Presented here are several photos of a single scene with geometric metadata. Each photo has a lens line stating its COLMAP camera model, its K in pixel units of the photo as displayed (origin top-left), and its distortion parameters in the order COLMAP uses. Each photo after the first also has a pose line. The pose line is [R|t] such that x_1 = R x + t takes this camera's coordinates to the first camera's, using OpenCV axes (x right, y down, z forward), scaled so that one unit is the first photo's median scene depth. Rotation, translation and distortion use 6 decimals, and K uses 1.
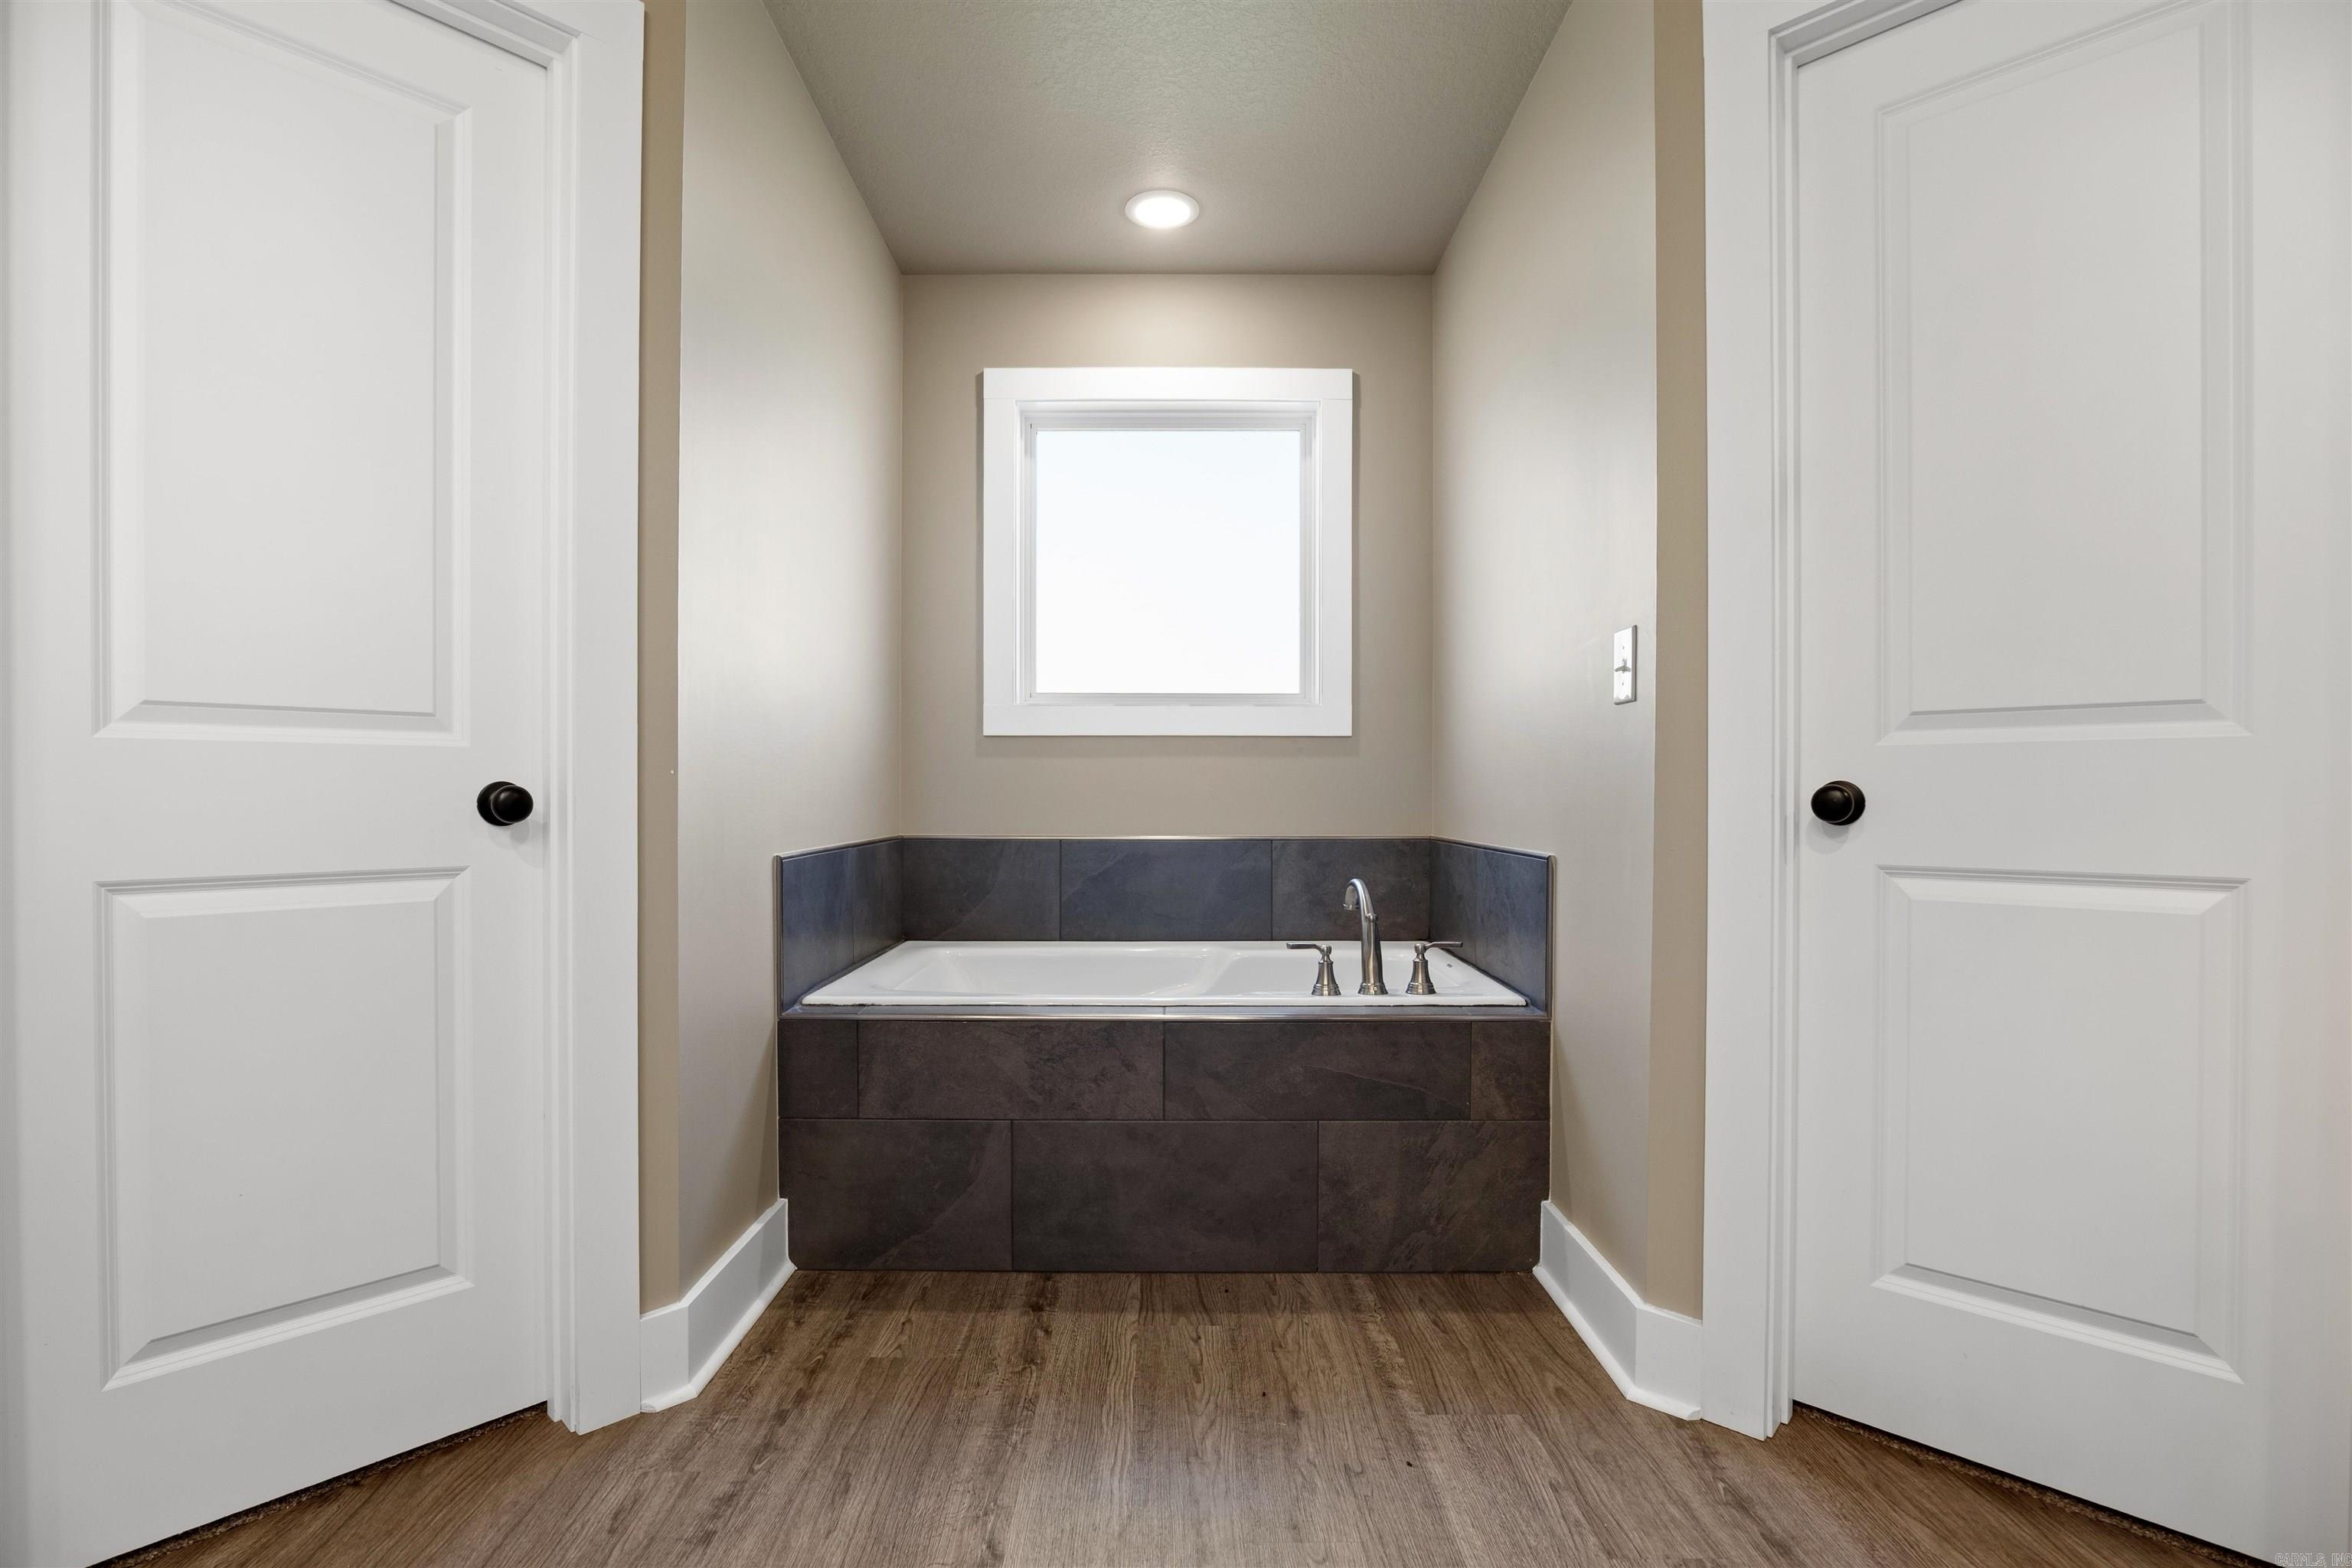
lens RADIAL K [[1098.6, 0, 1175.6], [0, 1098.6, 789.0], [0, 0, 1]] dist [-0.027044, 0.008451]
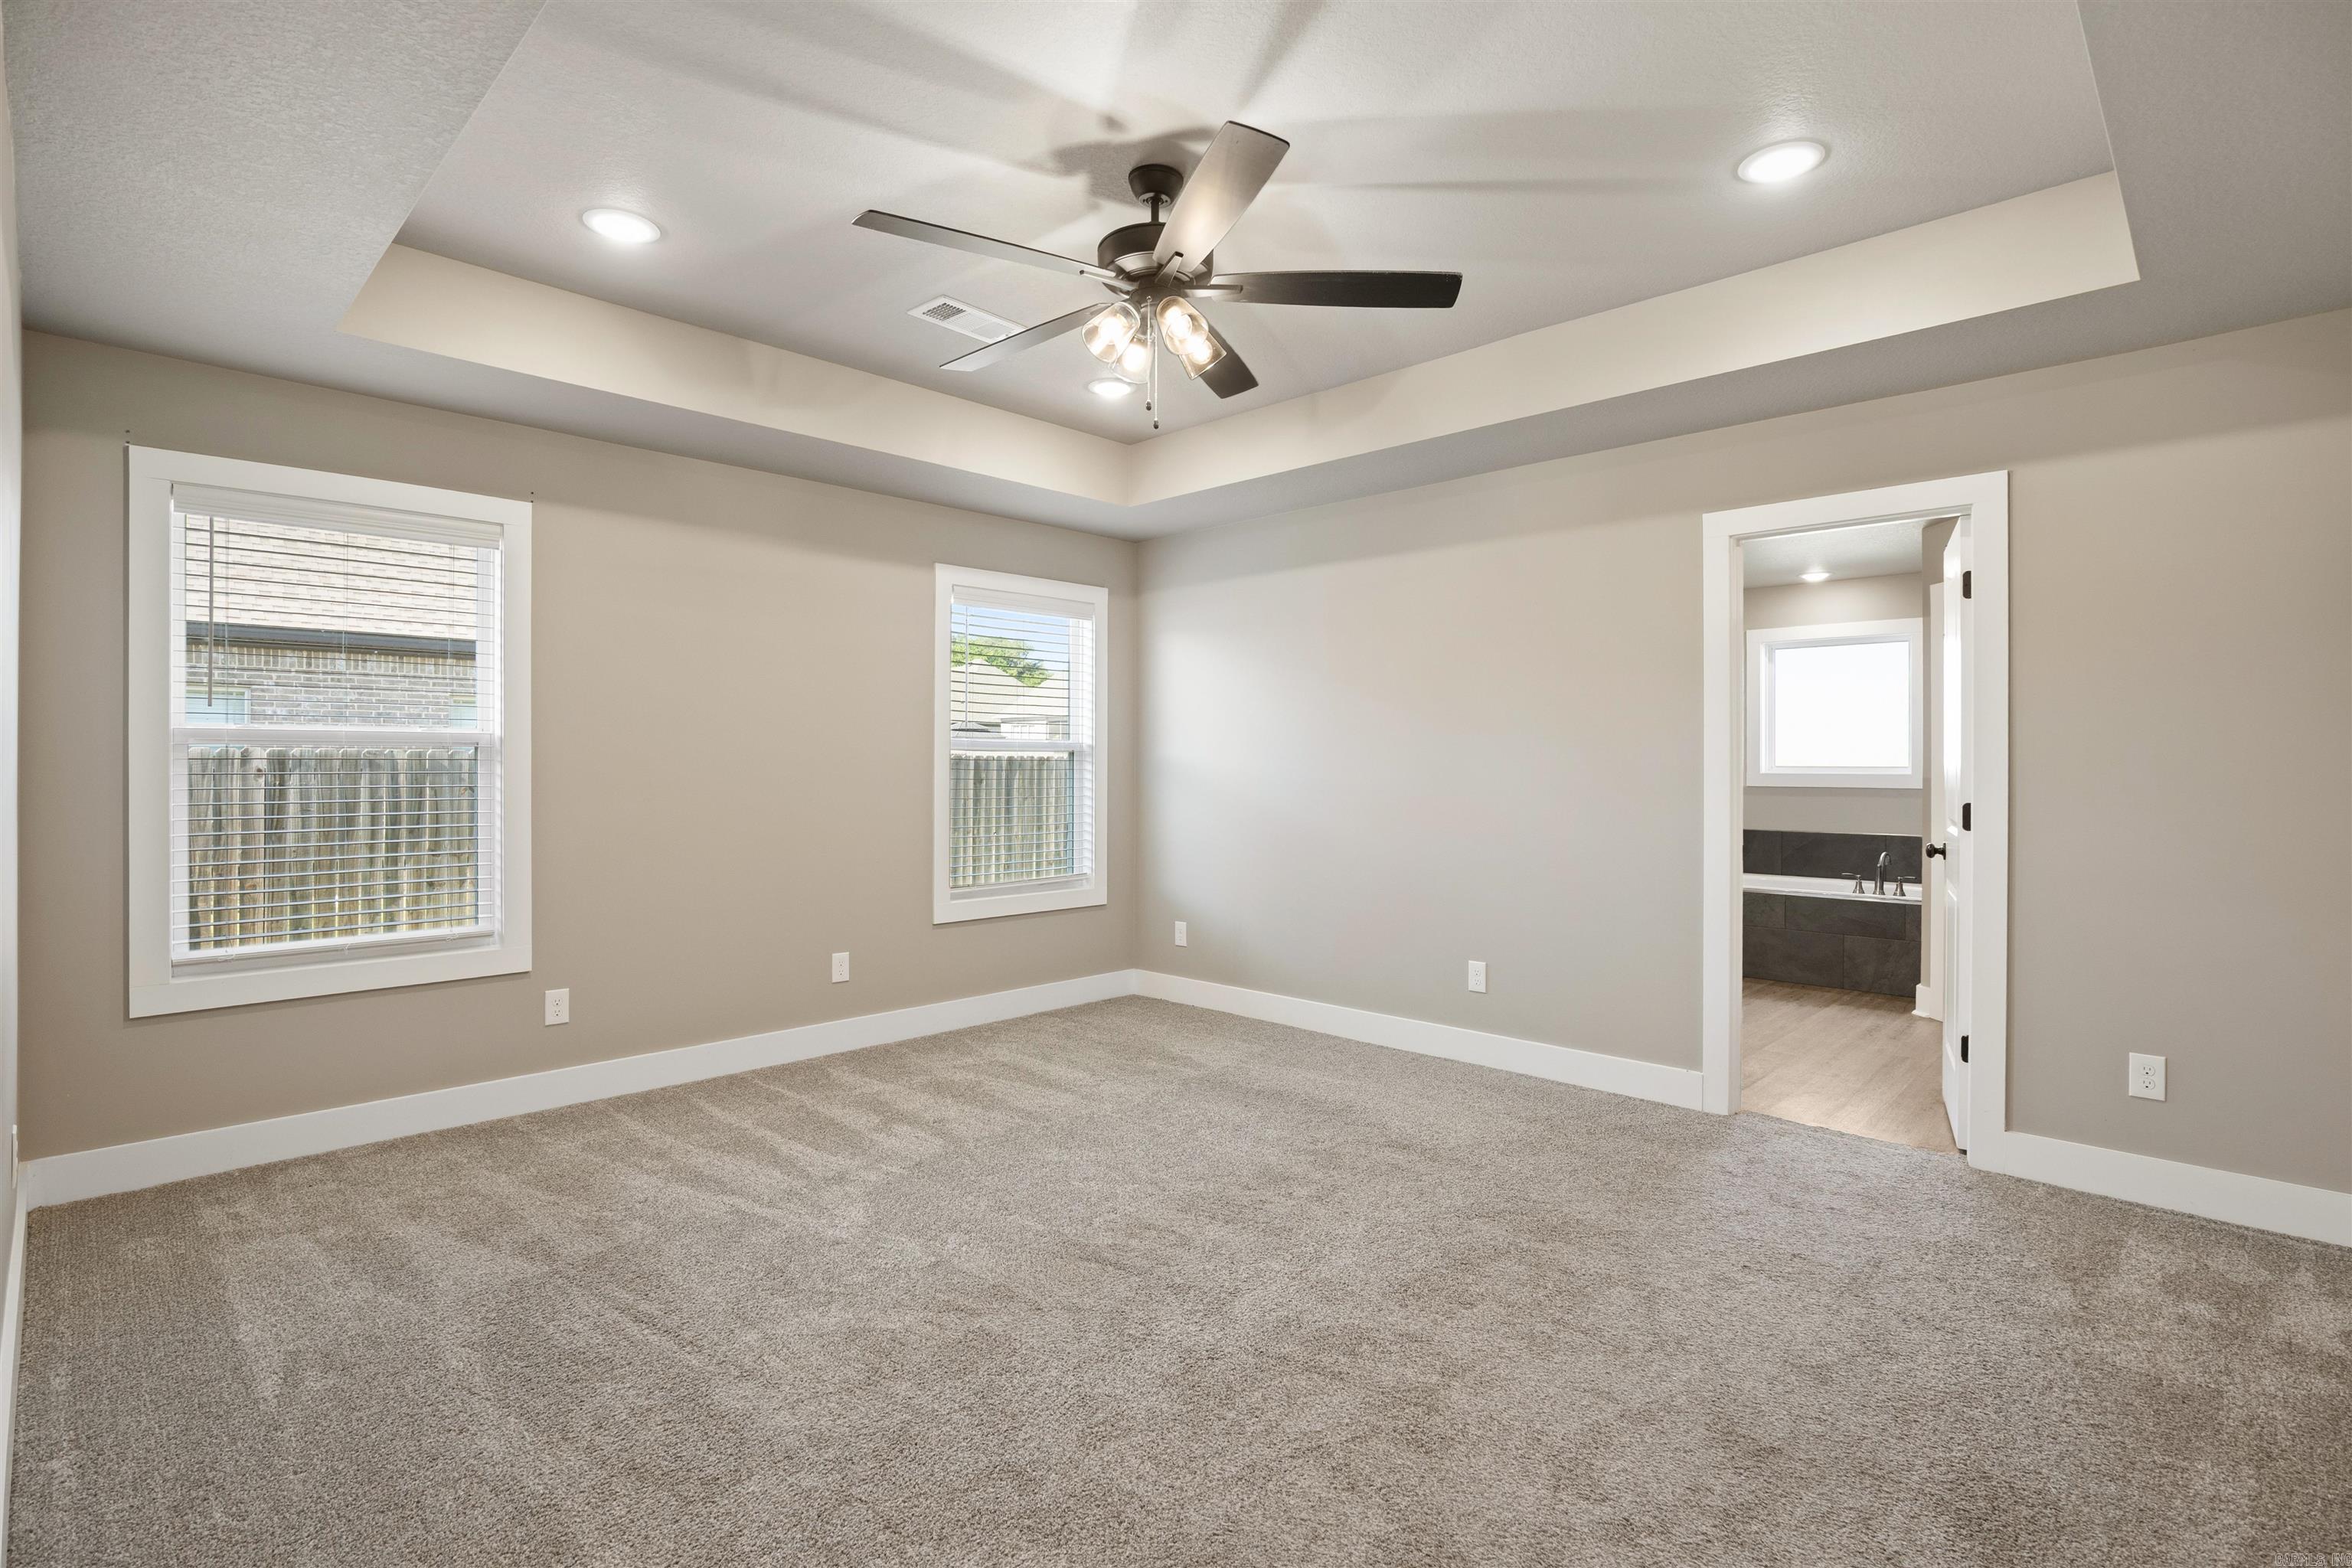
lens RADIAL K [[1098.6, 0, 1181.5], [0, 1098.6, 774.5], [0, 0, 1]] dist [-0.027044, 0.008451]
pose [[0.706144, 0.006834, -0.708036, 0.833022], [-0.004649, 0.999977, 0.005015, -0.106602], [0.708053, -0.000249, 0.706159, -2.007366]]
